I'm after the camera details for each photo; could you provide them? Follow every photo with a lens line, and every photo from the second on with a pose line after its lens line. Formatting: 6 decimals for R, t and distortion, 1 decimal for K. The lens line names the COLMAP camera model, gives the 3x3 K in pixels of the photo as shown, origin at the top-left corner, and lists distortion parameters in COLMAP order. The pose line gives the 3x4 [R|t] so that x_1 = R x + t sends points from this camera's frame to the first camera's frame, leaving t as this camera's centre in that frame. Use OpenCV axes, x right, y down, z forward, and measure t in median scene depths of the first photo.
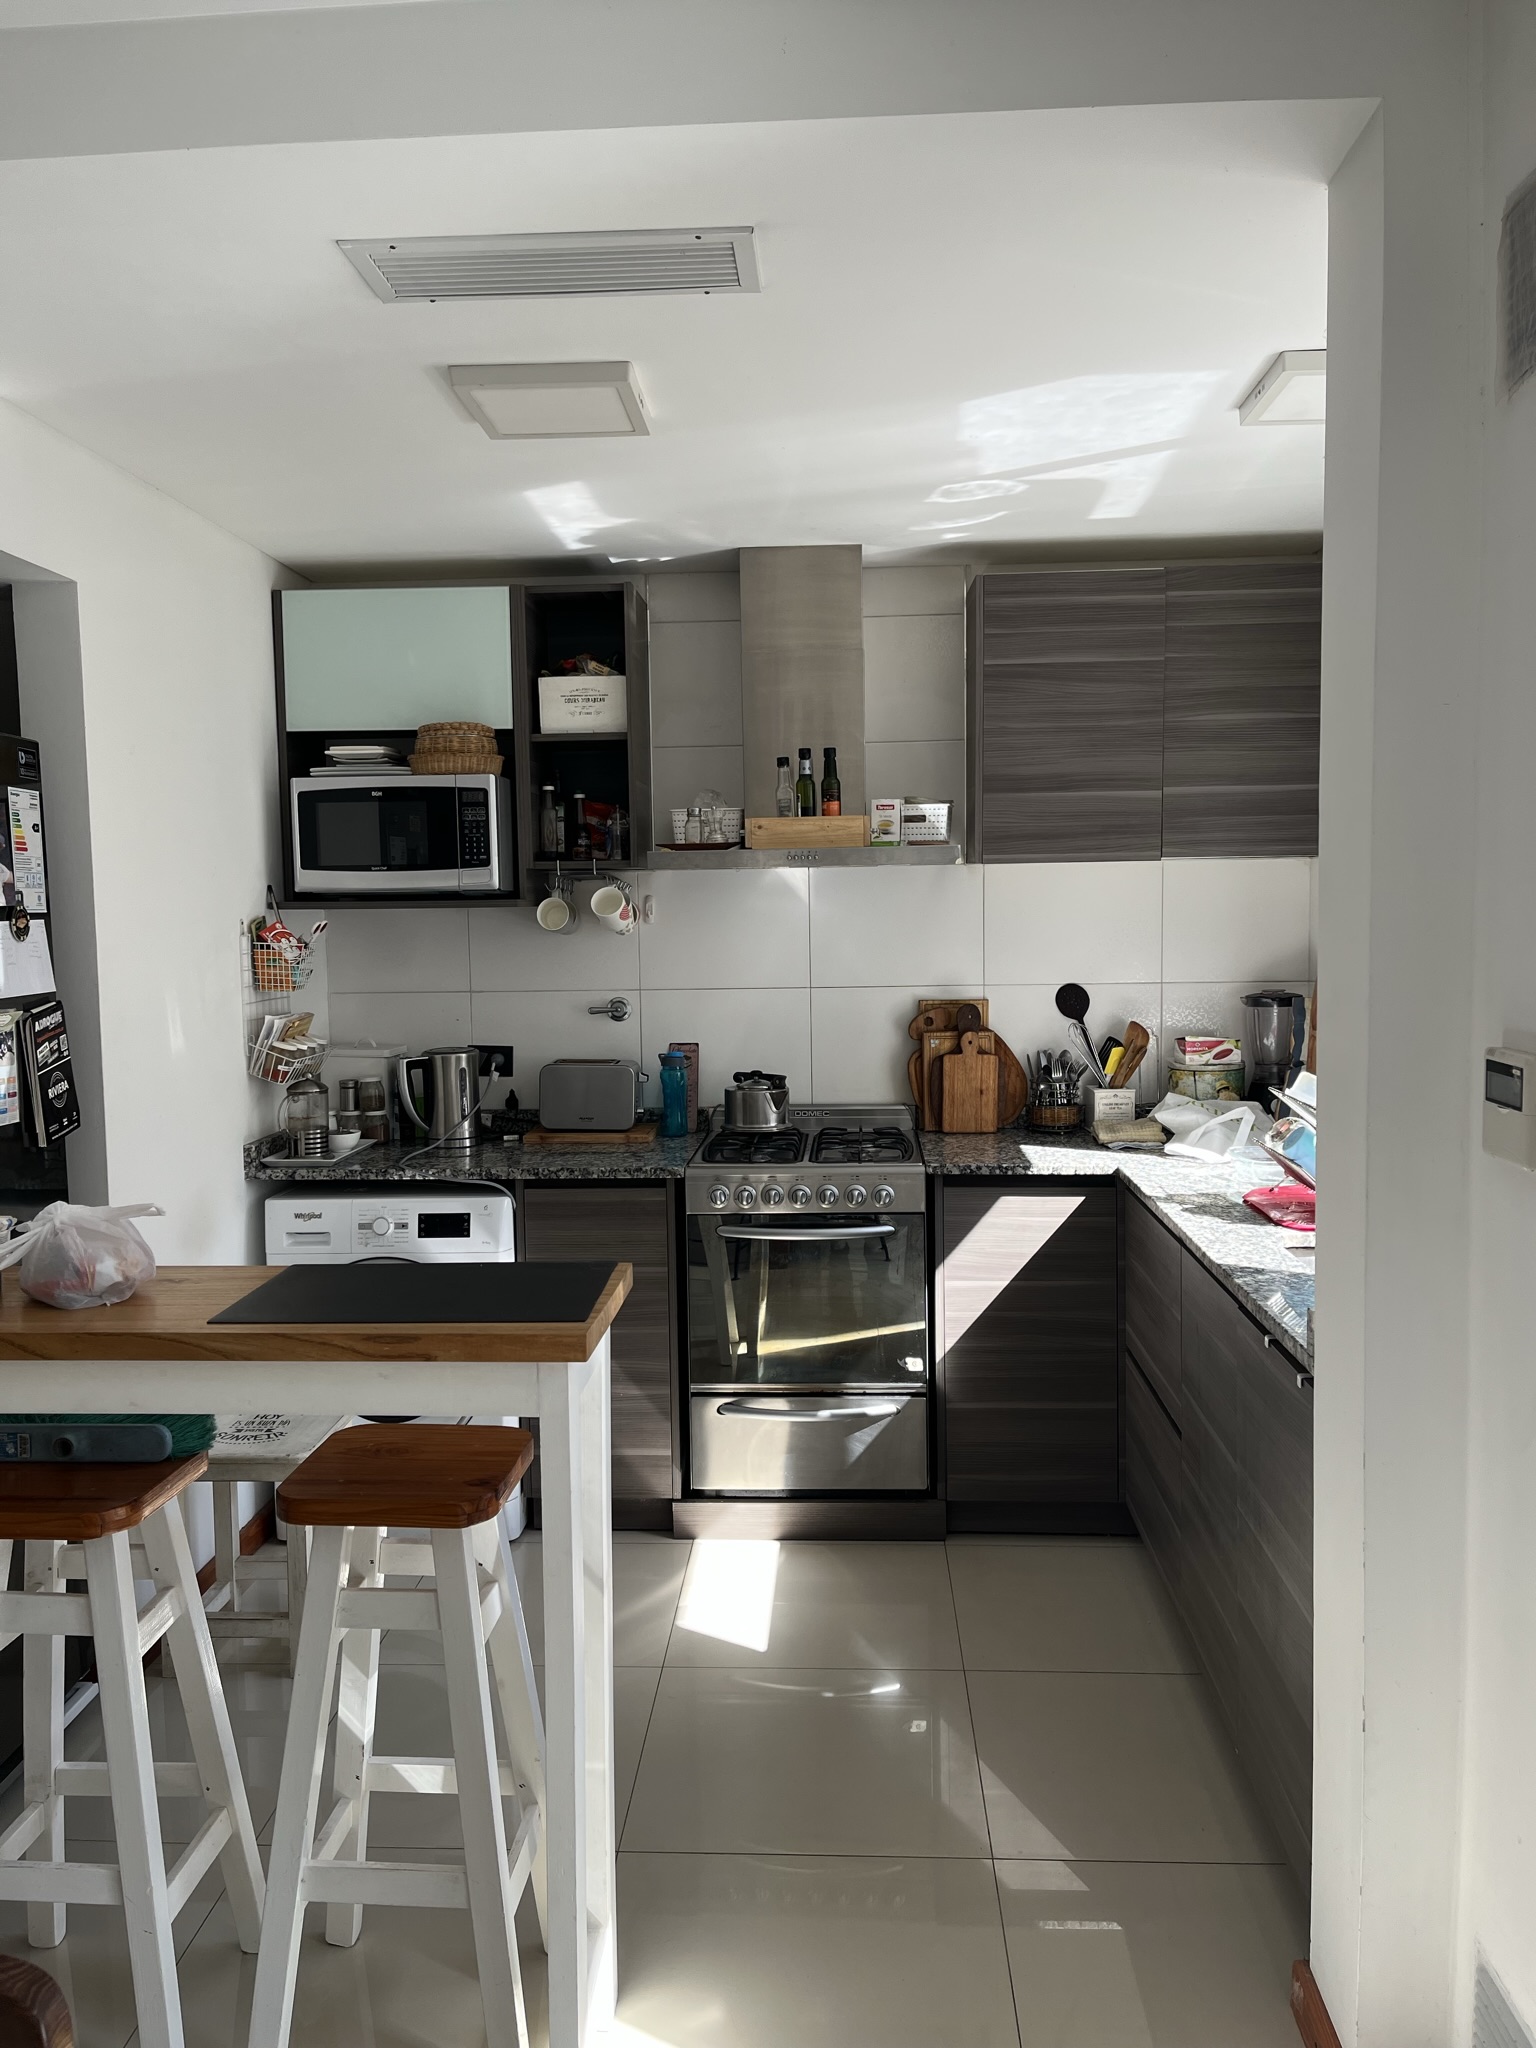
lens RADIAL K [[1529.6, 0, 768.0], [0, 1529.6, 1024.0], [0, 0, 1]] dist [0.068234, -0.068862]
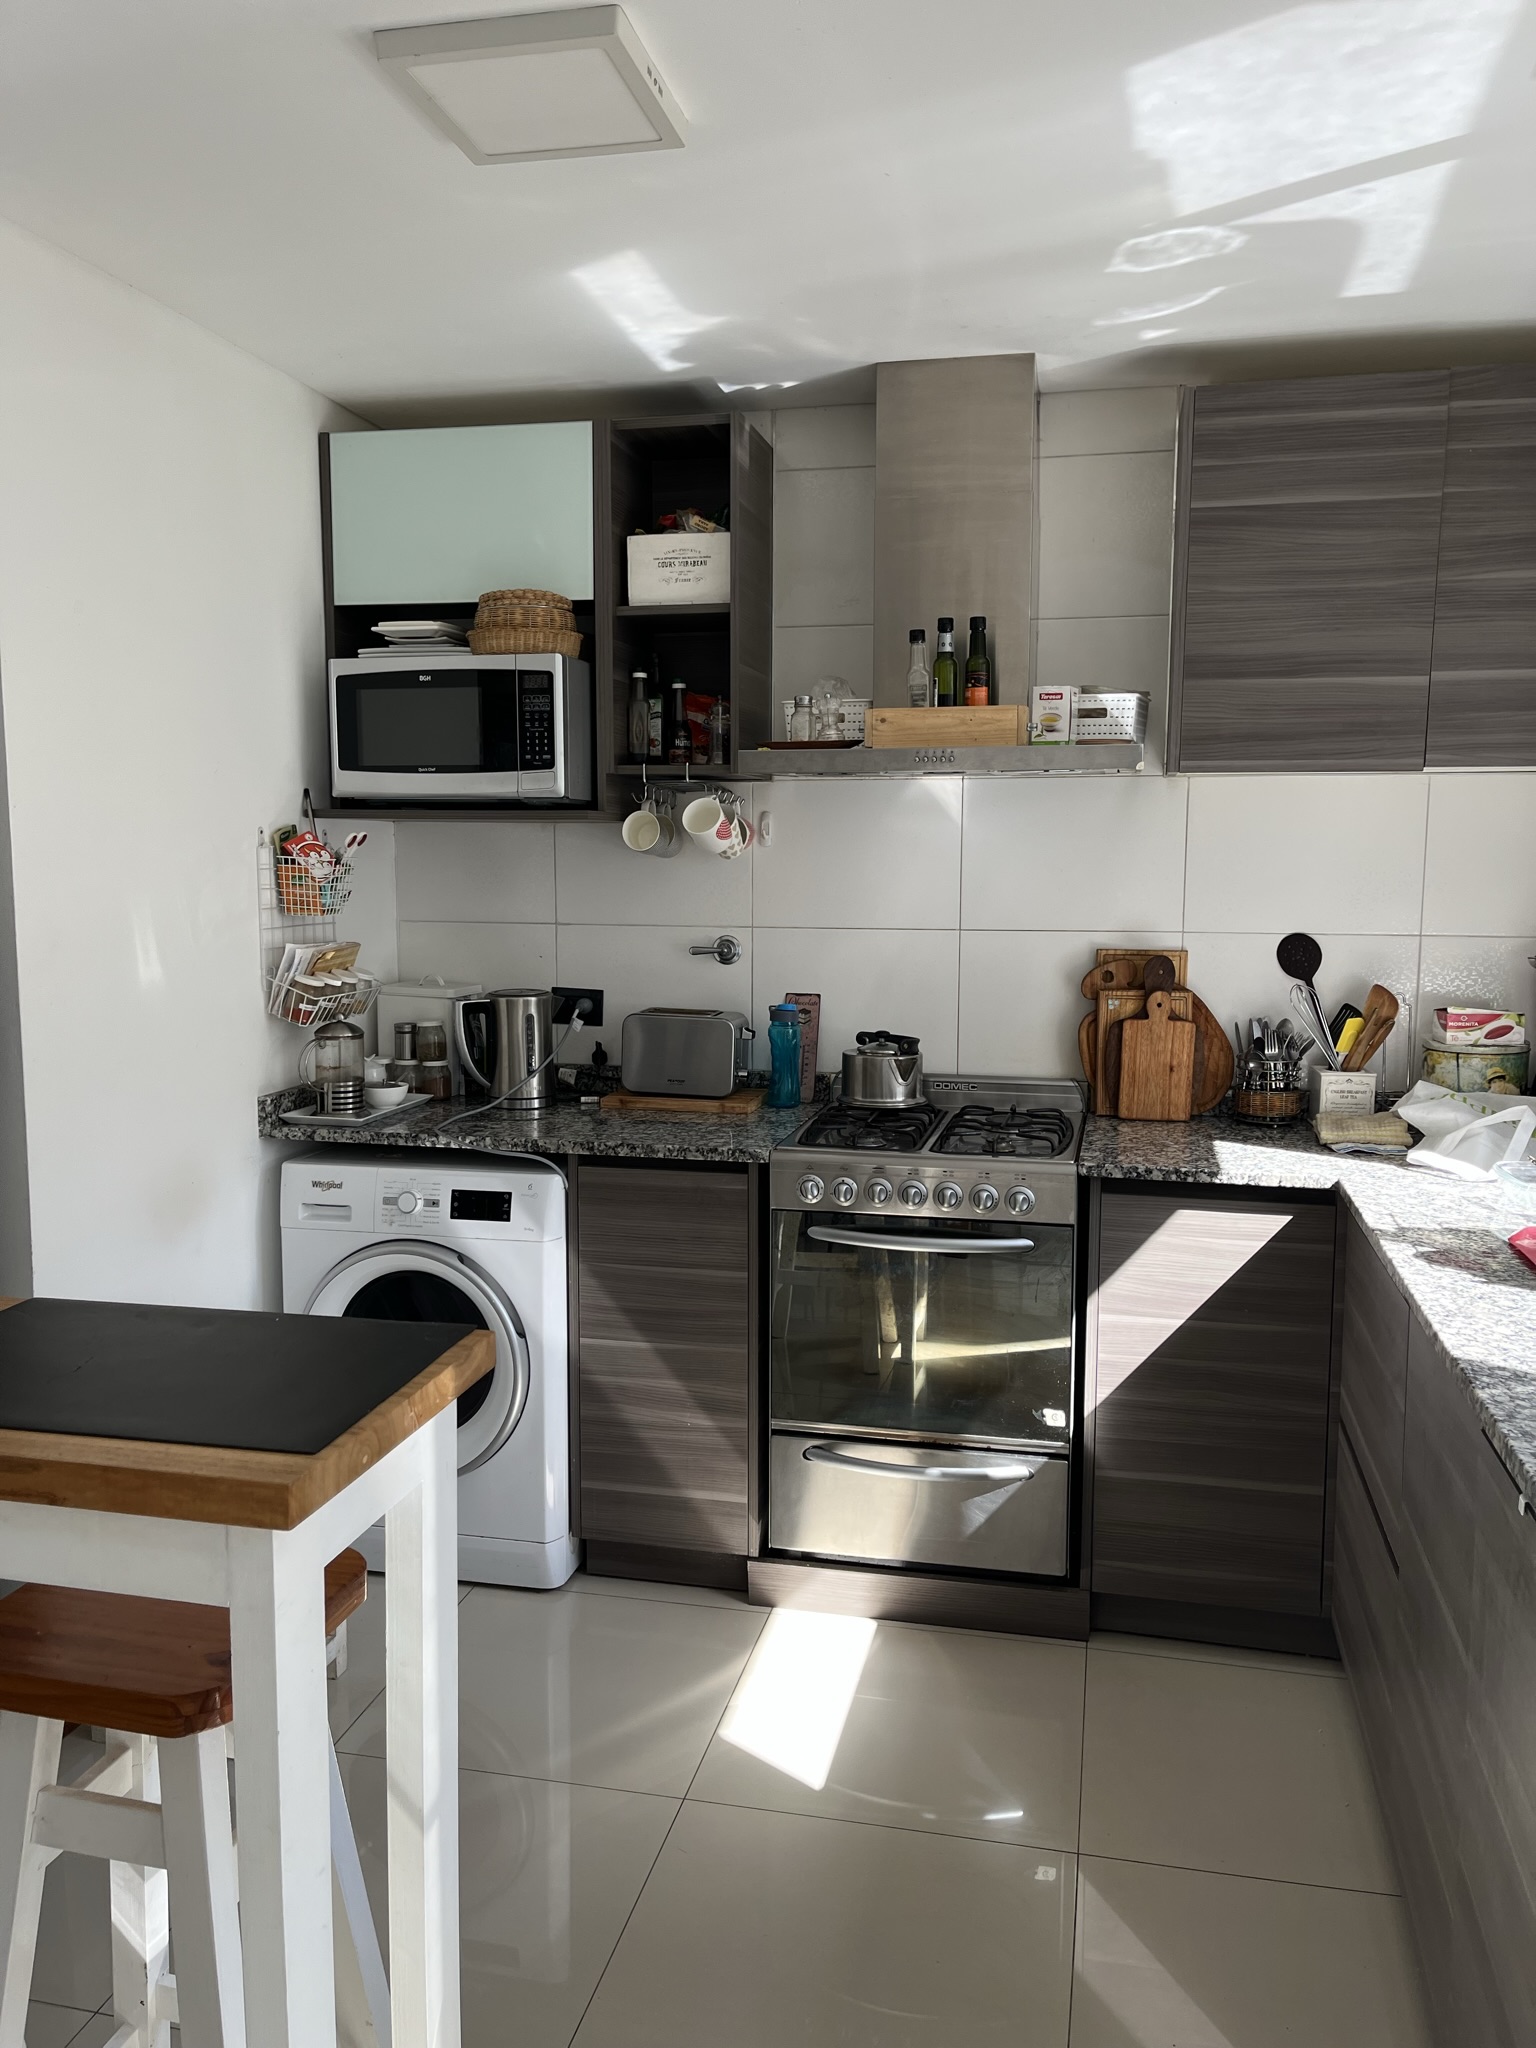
lens RADIAL K [[1570.0, 0, 773.2], [0, 1570.0, 1032.8], [0, 0, 1]] dist [0.027827, 0.000197]
pose [[0.987154, 0.037715, -0.155256, 0.067598], [-0.031503, 0.998609, 0.042276, -0.001603], [0.156634, -0.036842, 0.986969, 0.189680]]
